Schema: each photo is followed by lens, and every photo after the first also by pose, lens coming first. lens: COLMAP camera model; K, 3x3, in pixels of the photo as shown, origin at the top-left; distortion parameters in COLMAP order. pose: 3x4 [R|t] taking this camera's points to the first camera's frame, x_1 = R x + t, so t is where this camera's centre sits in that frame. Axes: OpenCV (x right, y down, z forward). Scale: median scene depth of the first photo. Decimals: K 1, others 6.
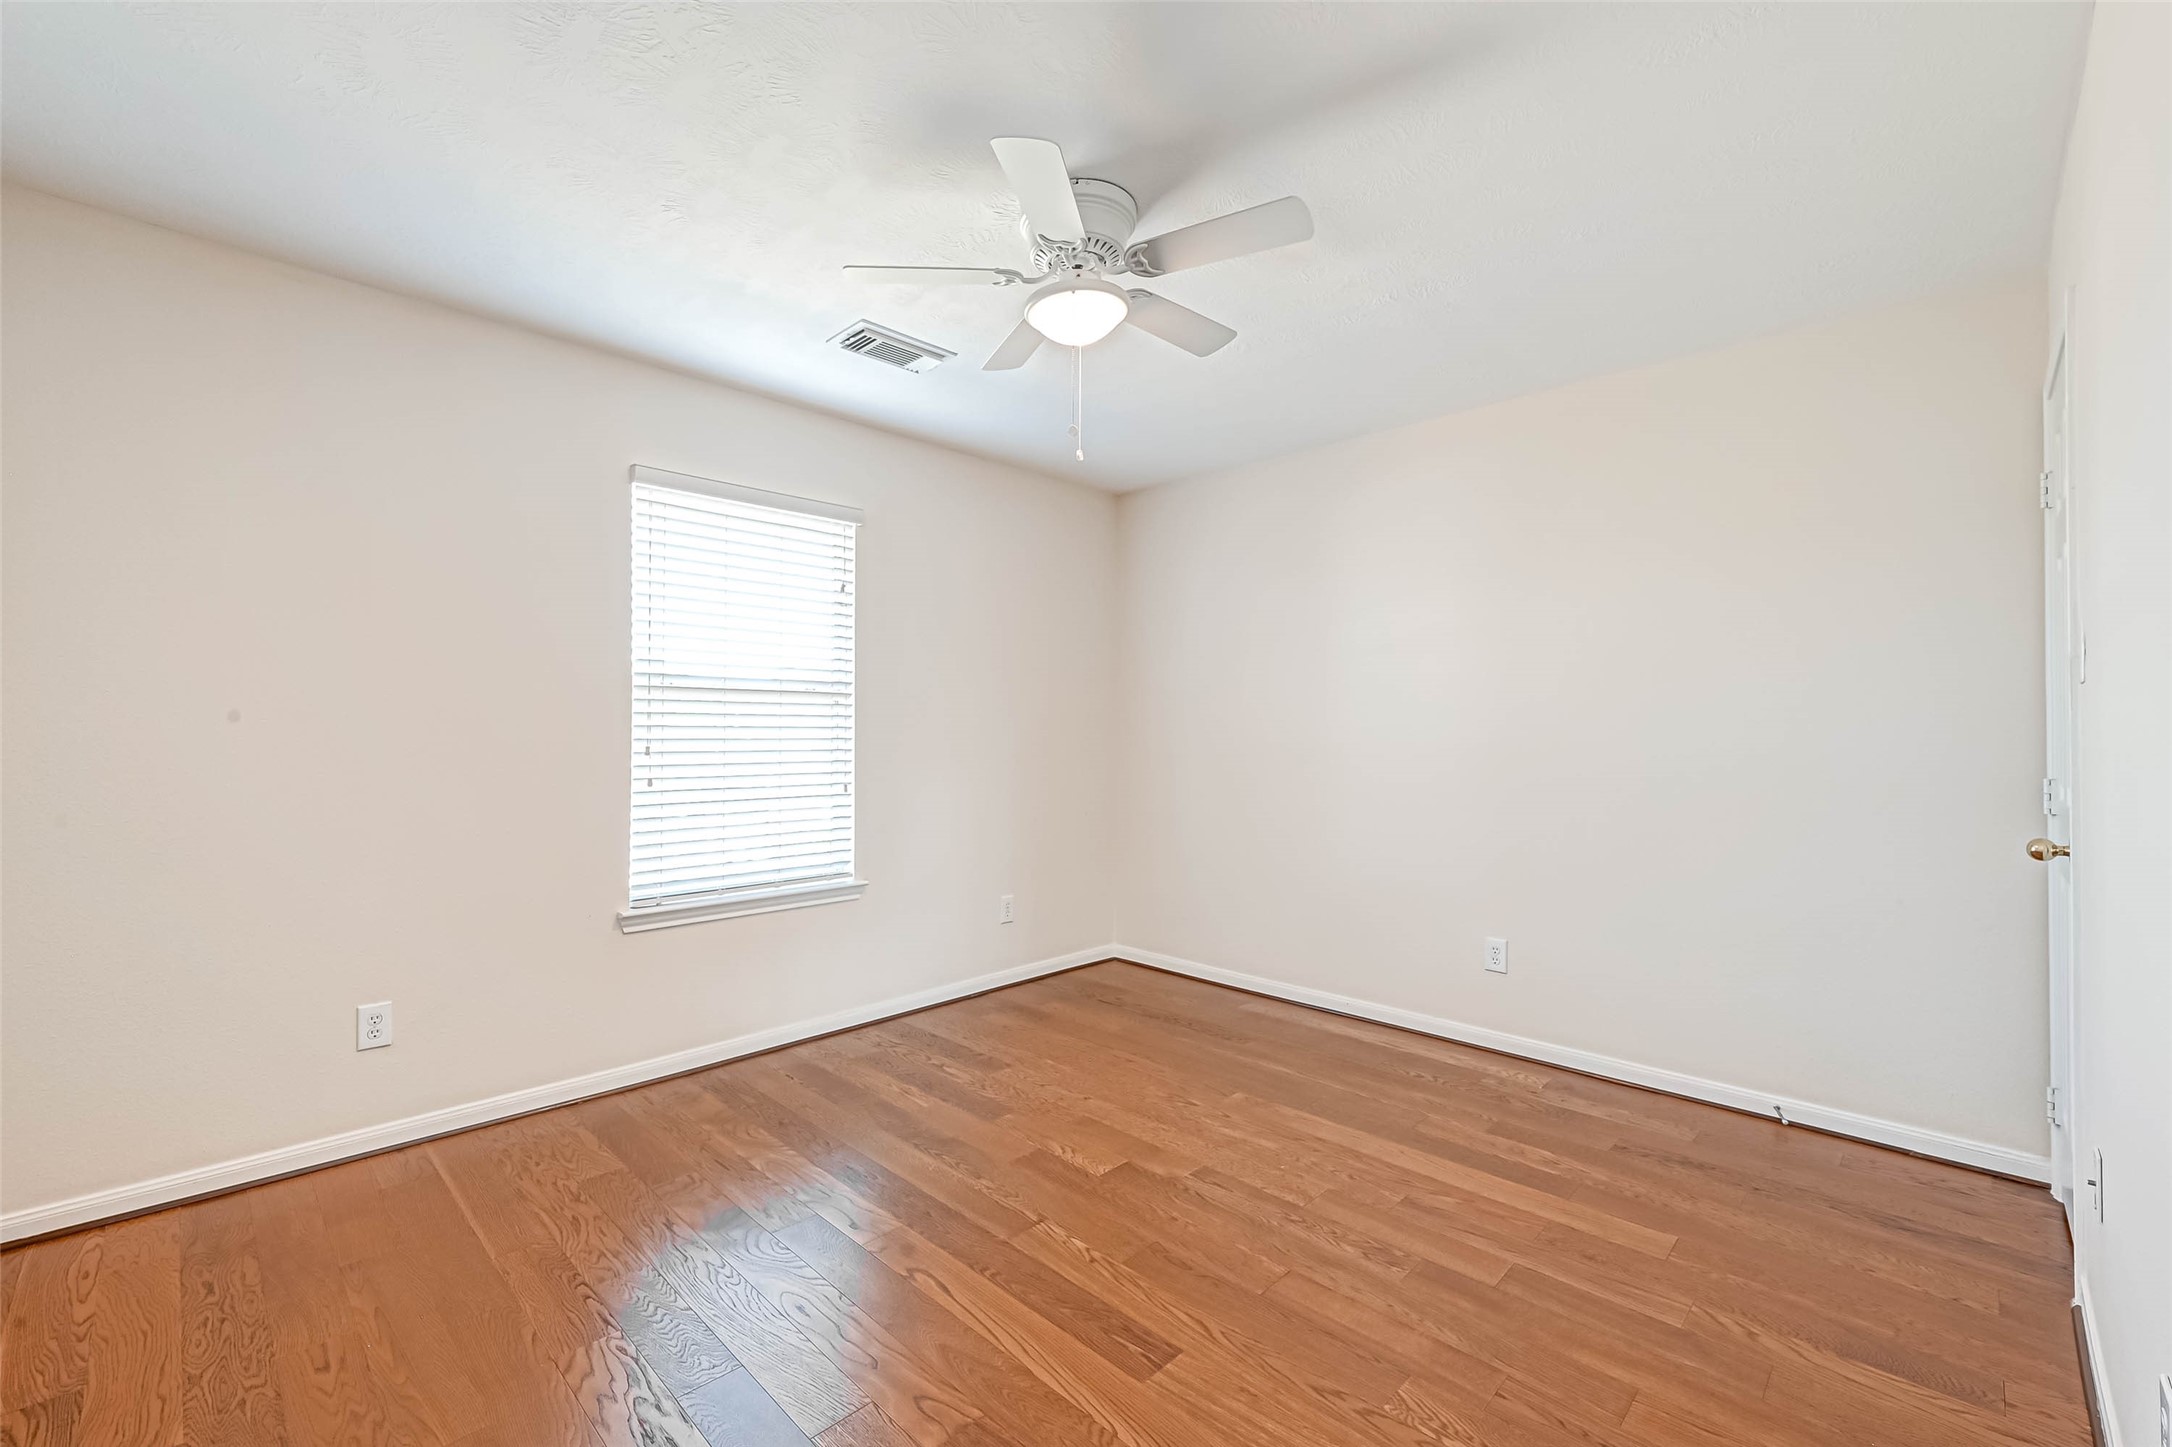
lens RADIAL K [[869.1, 0, 1091.8], [0, 869.1, 720.0], [0, 0, 1]] dist [0.000640, -0.000276]
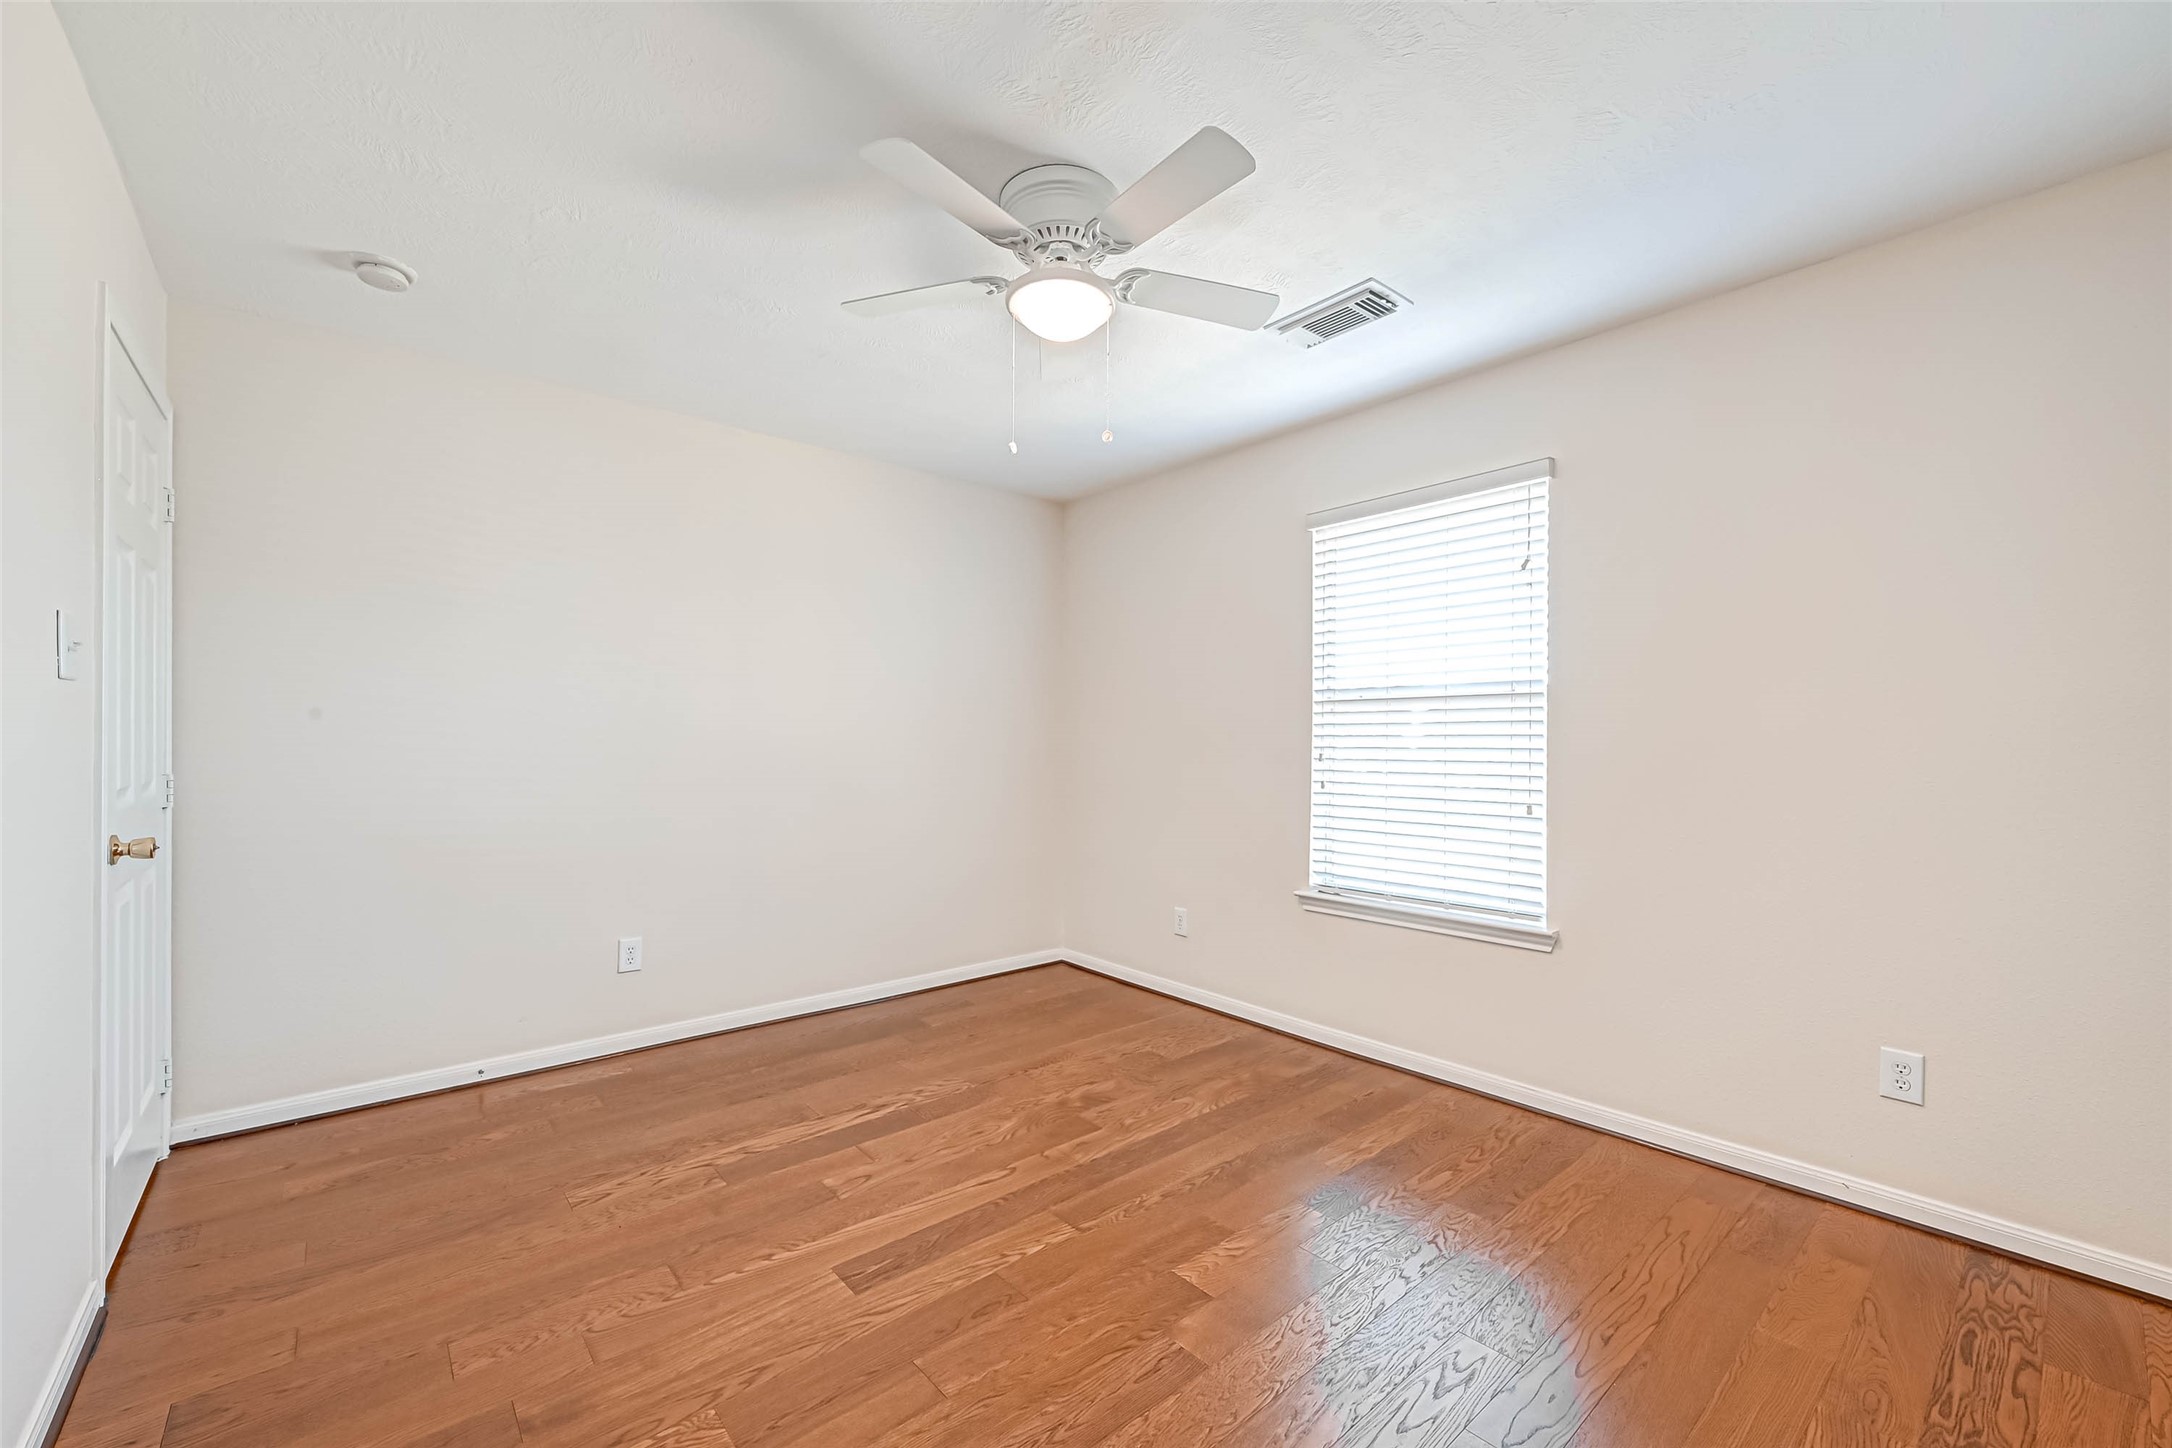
lens RADIAL K [[869.1, 0, 1073.4], [0, 869.1, 737.7], [0, 0, 1]] dist [0.000640, -0.000276]
pose [[-0.078657, -0.004219, -0.996893, 0.669957], [0.012374, 0.999910, -0.005209, 0.011437], [0.996825, -0.012745, -0.078598, 0.769170]]
